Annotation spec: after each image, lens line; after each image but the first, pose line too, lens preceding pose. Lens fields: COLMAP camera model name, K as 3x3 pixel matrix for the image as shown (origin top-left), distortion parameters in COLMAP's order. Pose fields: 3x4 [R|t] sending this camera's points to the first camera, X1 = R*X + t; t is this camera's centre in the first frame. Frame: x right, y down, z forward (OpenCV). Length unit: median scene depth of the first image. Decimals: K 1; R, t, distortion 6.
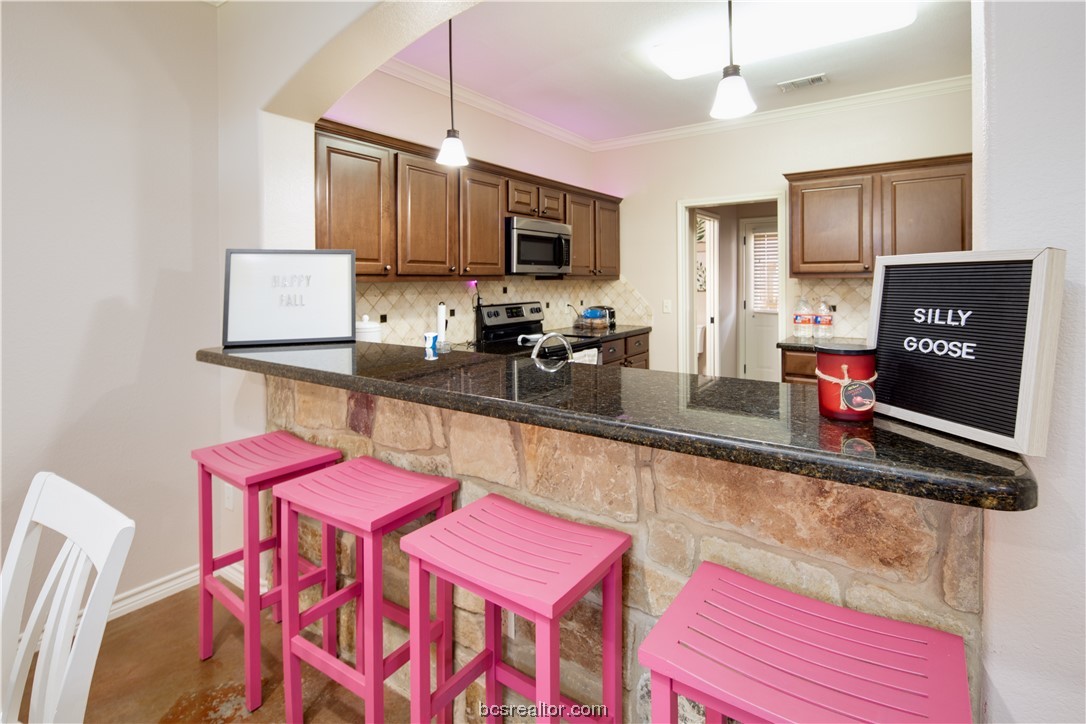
lens RADIAL K [[526.2, 0, 547.4], [0, 526.2, 283.8], [0, 0, 1]] dist [0.001399, -0.001418]
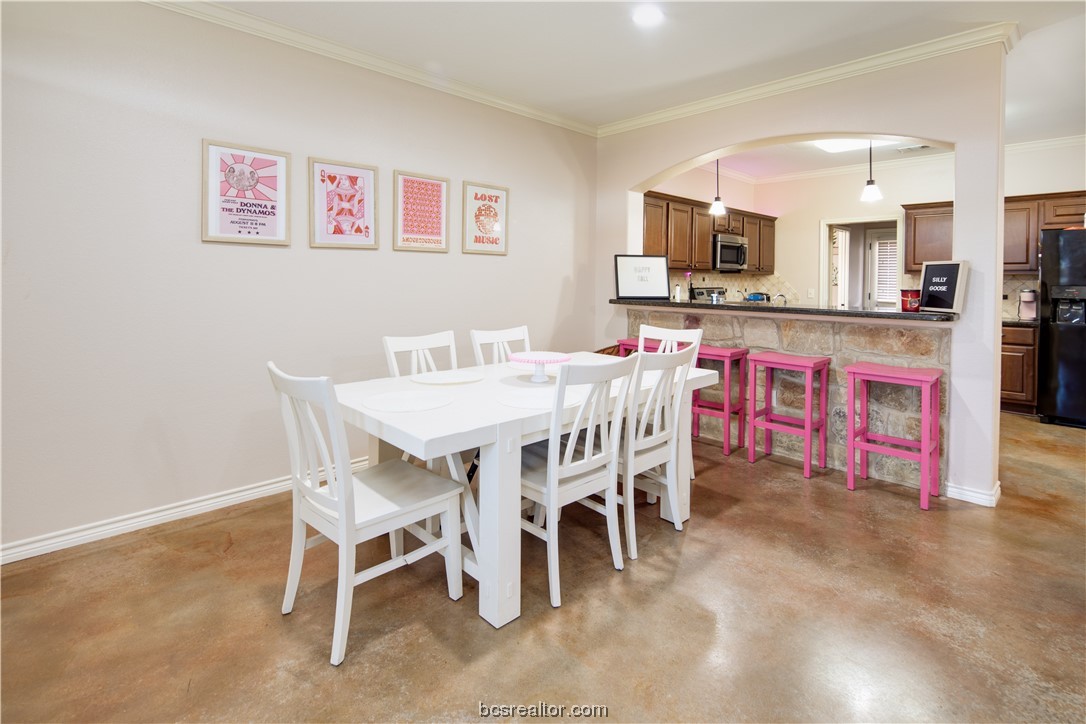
lens RADIAL K [[532.7, 0, 544.0], [0, 532.7, 281.1], [0, 0, 1]] dist [0.007593, -0.000163]
pose [[0.983335, 0.017306, -0.180980, -0.327465], [-0.017619, 0.999845, -0.000122, 0.032917], [0.180949, 0.003308, 0.983487, -0.817565]]
